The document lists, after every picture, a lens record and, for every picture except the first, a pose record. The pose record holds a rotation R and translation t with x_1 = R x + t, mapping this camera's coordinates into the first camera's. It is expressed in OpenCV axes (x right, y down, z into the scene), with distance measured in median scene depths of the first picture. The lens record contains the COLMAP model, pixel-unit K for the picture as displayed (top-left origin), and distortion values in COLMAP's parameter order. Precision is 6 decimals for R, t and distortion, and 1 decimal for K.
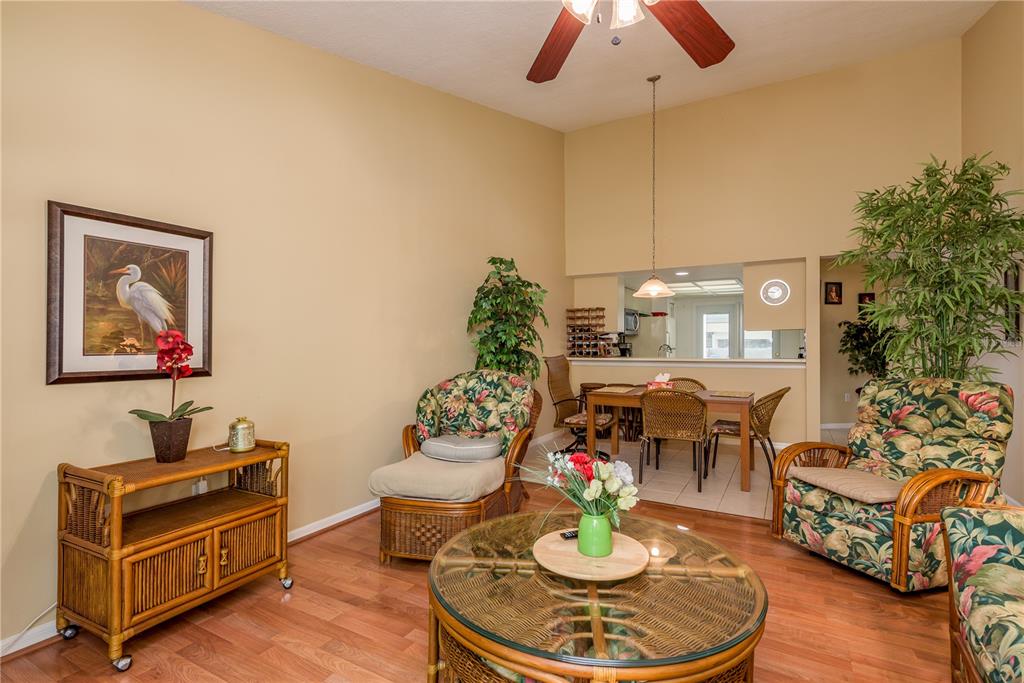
lens RADIAL K [[484.1, 0, 513.4], [0, 484.1, 341.2], [0, 0, 1]] dist [0.002559, 0.001621]
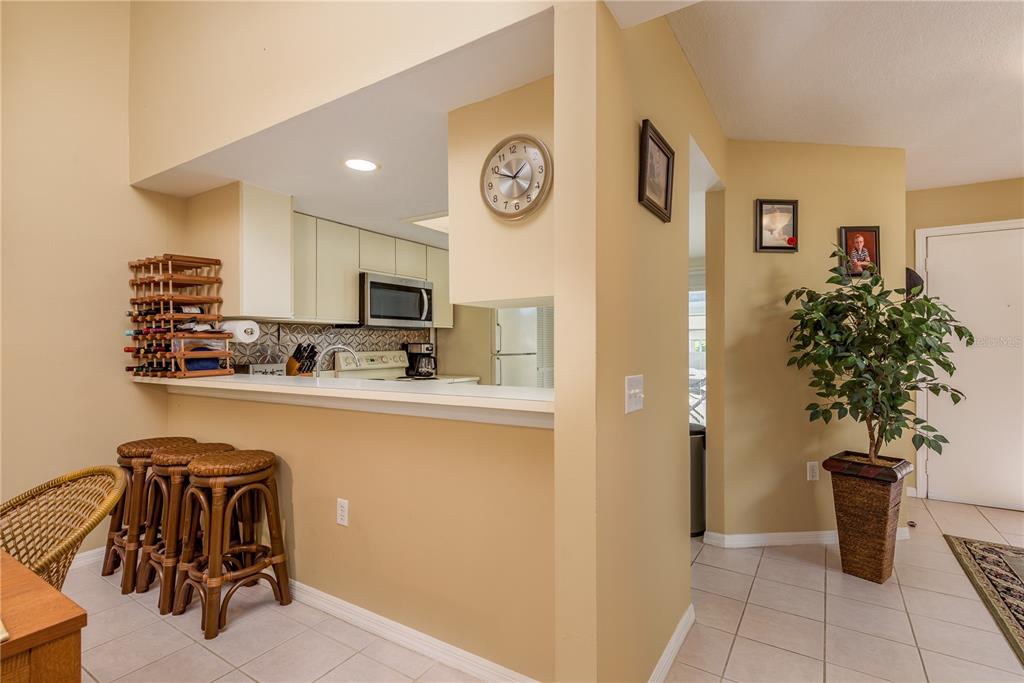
lens RADIAL K [[484.1, 0, 515.0], [0, 484.1, 341.4], [0, 0, 1]] dist [0.002559, 0.001621]
pose [[0.998446, 0.000450, -0.055732, 0.471864], [-0.000631, 0.999995, -0.003231, 0.004187], [0.055730, 0.003261, 0.998441, 0.584693]]
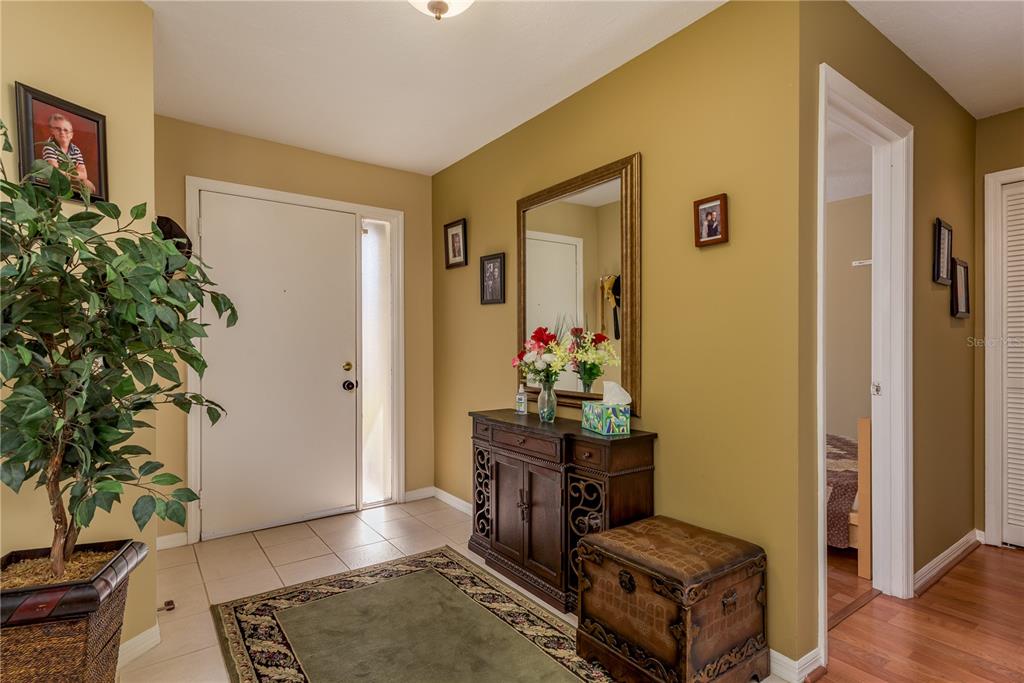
lens RADIAL K [[504.5, 0, 511.0], [0, 504.5, 346.8], [0, 0, 1]] dist [0.002429, 0.001378]
pose [[0.405007, -0.002682, 0.914310, 0.622663], [-0.000860, 0.999994, 0.003314, 0.013663], [-0.914313, -0.002129, 0.405002, 0.747008]]
